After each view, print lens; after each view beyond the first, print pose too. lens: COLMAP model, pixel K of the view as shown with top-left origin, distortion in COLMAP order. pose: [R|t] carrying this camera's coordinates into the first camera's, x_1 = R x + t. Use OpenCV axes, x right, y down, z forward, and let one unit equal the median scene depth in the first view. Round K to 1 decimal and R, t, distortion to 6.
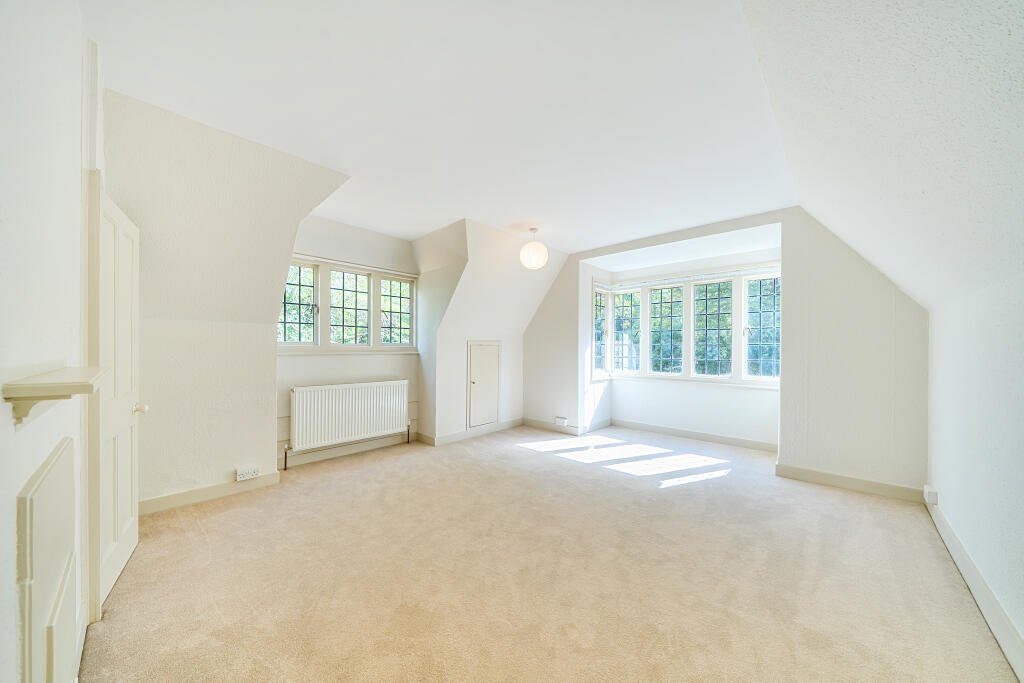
lens RADIAL K [[349.8, 0, 509.7], [0, 349.8, 347.5], [0, 0, 1]] dist [0.001452, 0.000102]
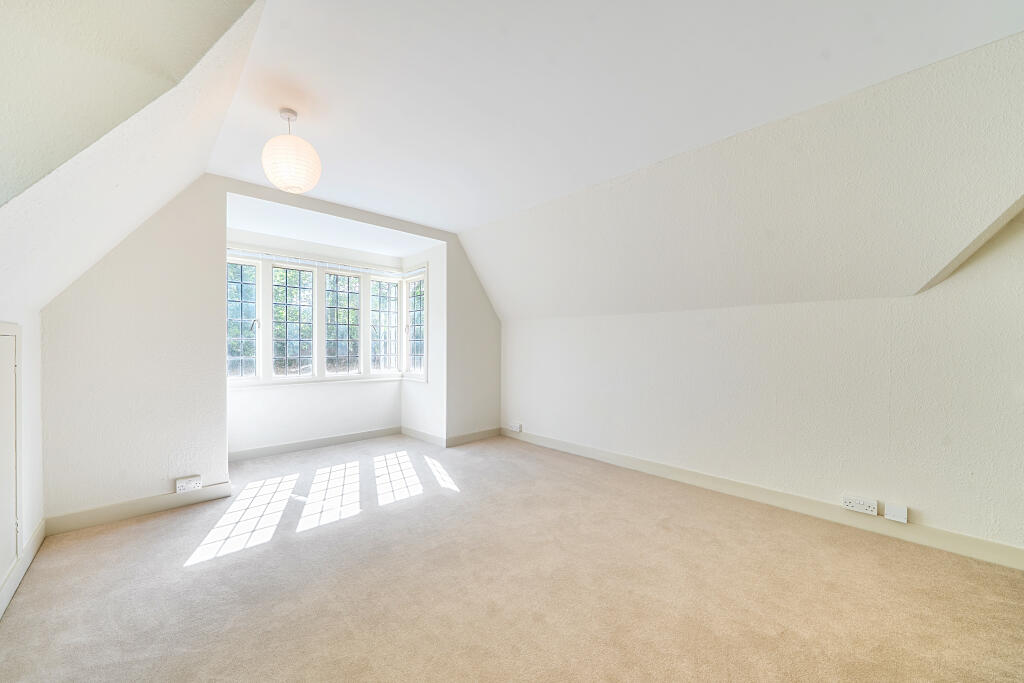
lens RADIAL K [[349.8, 0, 510.9], [0, 349.8, 346.9], [0, 0, 1]] dist [0.001452, 0.000102]
pose [[0.131769, -0.018833, 0.991102, -0.365794], [-0.011966, 0.999716, 0.020588, -0.018949], [-0.991208, -0.014573, 0.131506, 0.516491]]
